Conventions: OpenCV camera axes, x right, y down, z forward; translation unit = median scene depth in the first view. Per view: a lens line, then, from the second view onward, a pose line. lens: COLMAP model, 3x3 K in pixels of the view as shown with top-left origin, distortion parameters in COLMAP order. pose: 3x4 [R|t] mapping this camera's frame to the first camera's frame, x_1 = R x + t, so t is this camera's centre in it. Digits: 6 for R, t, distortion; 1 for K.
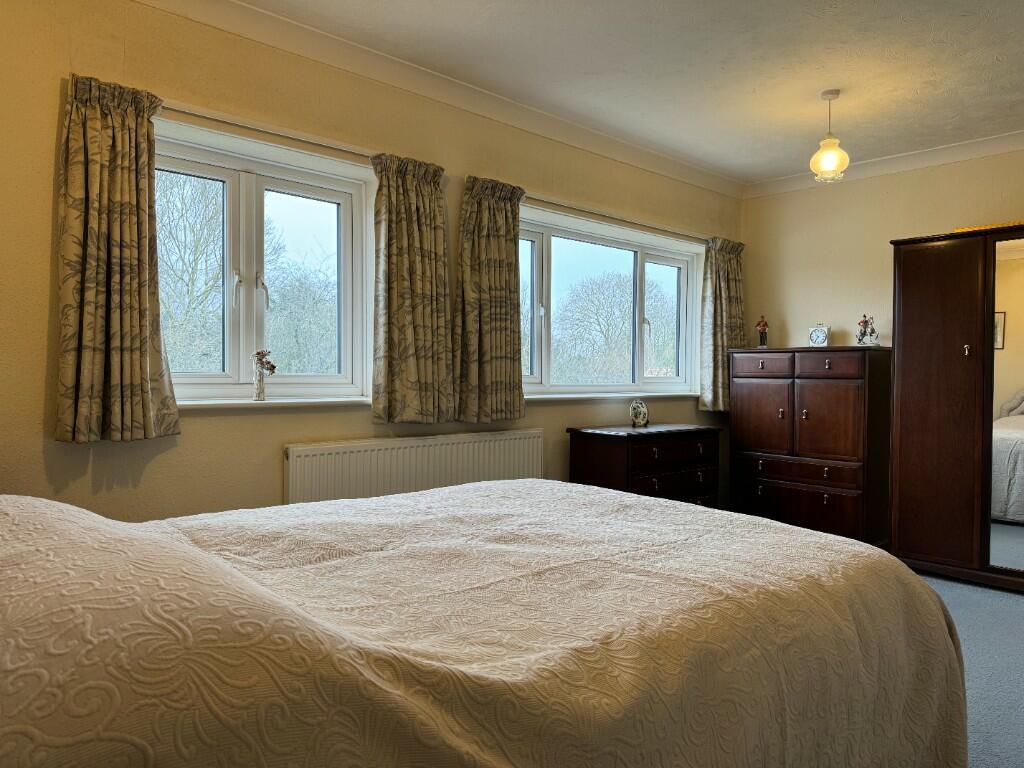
lens RADIAL K [[718.3, 0, 517.0], [0, 718.3, 381.1], [0, 0, 1]] dist [0.107543, -0.125536]
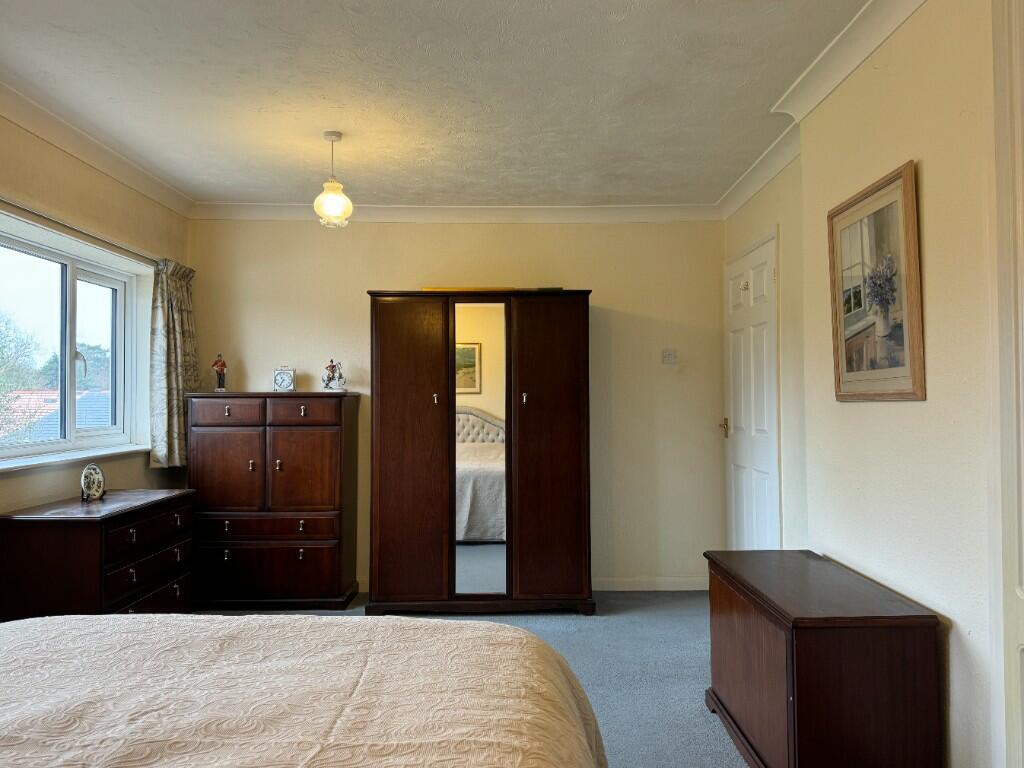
lens RADIAL K [[759.7, 0, 513.3], [0, 759.7, 391.1], [0, 0, 1]] dist [0.102488, -0.143989]
pose [[0.684511, -0.001747, 0.729001, -0.107885], [0.013848, 0.999848, -0.010607, -0.033103], [-0.728871, 0.017356, 0.684431, 0.110396]]
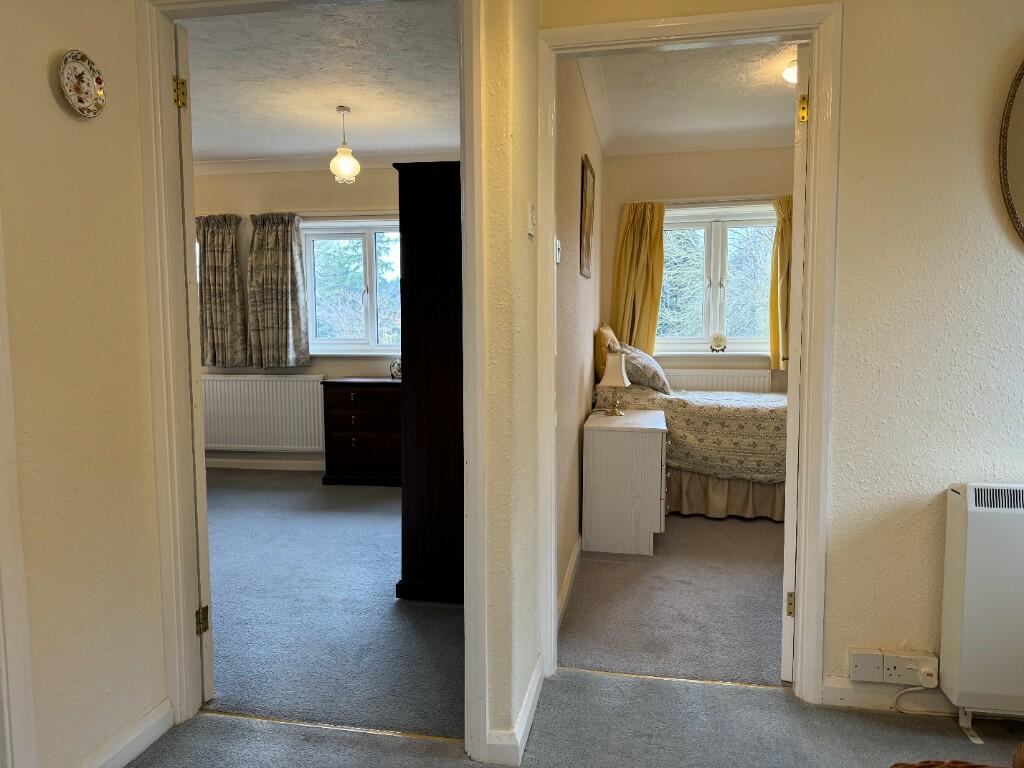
lens RADIAL K [[726.5, 0, 512.0], [0, 726.5, 384.0], [0, 0, 1]] dist [0.101075, -0.122564]
pose [[0.589219, 0.055695, -0.806051, 1.208221], [0.004285, 0.997392, 0.072049, -0.017163], [0.807962, -0.045907, 0.587444, 0.363063]]
